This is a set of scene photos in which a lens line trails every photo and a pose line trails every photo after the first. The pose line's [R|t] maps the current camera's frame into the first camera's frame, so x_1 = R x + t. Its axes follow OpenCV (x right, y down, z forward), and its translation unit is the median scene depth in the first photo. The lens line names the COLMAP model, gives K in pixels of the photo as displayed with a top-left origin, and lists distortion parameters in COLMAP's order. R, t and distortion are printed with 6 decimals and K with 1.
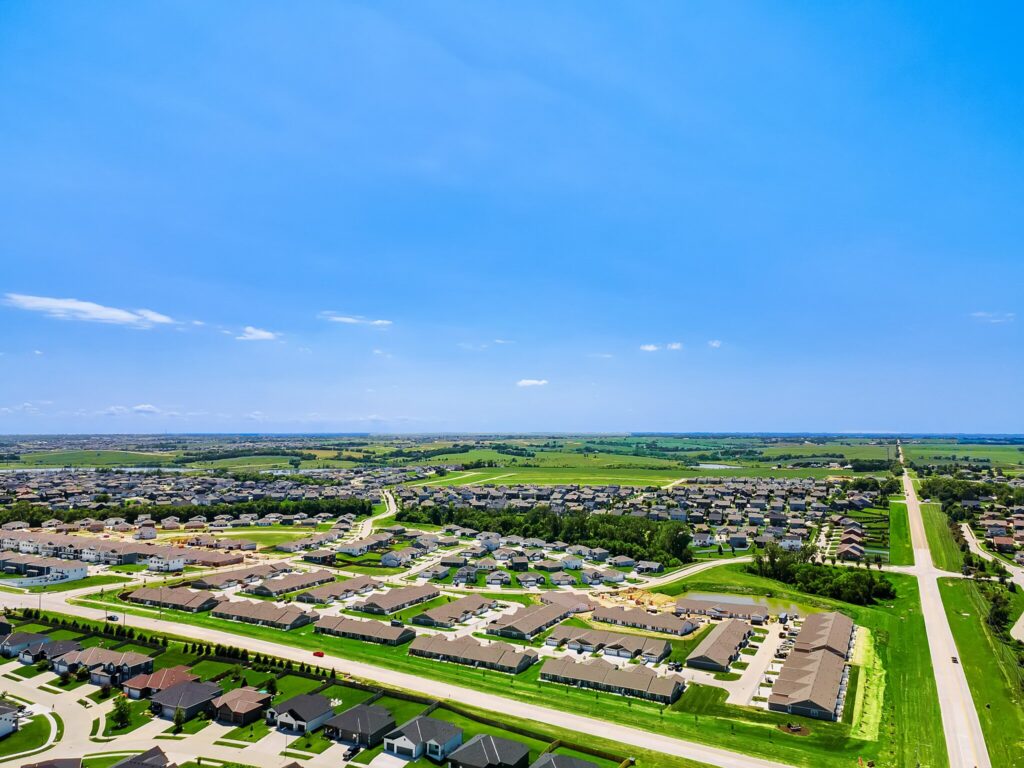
lens RADIAL K [[807.4, 0, 513.4], [0, 807.4, 386.3], [0, 0, 1]] dist [0.061884, -0.004910]
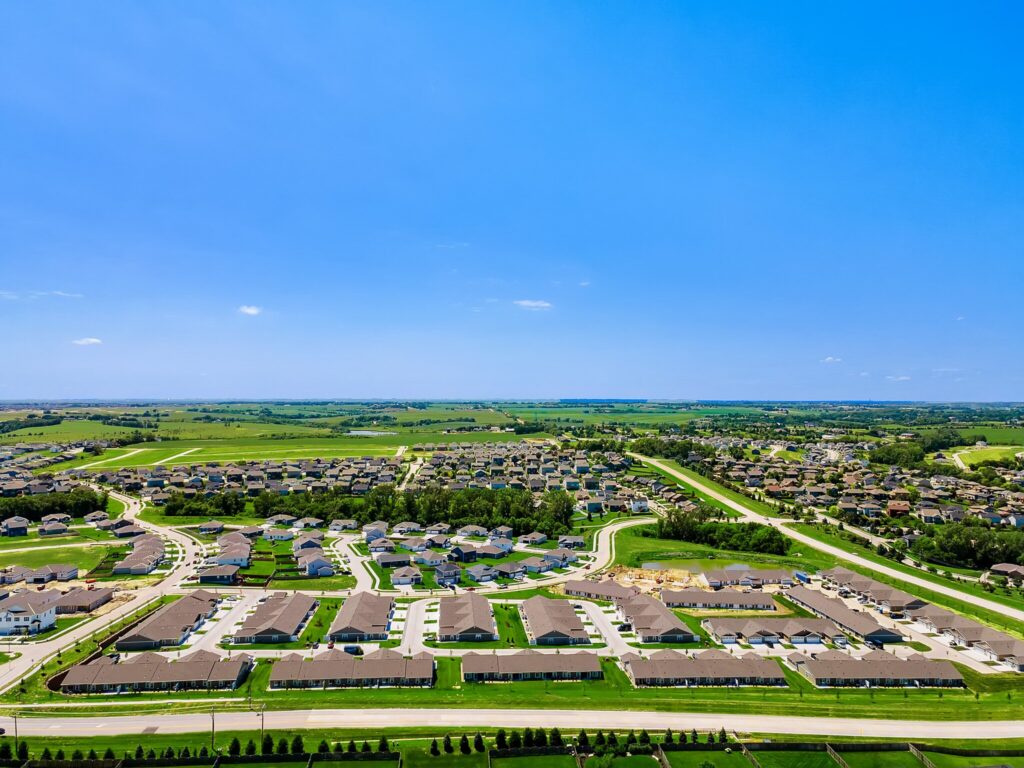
lens RADIAL K [[807.4, 0, 511.6], [0, 807.4, 383.2], [0, 0, 1]] dist [0.061884, -0.004910]
pose [[0.827478, 0.009766, 0.561413, -0.558113], [-0.030188, 0.999176, 0.027113, 0.028547], [-0.560686, -0.039384, 0.827091, 0.391372]]
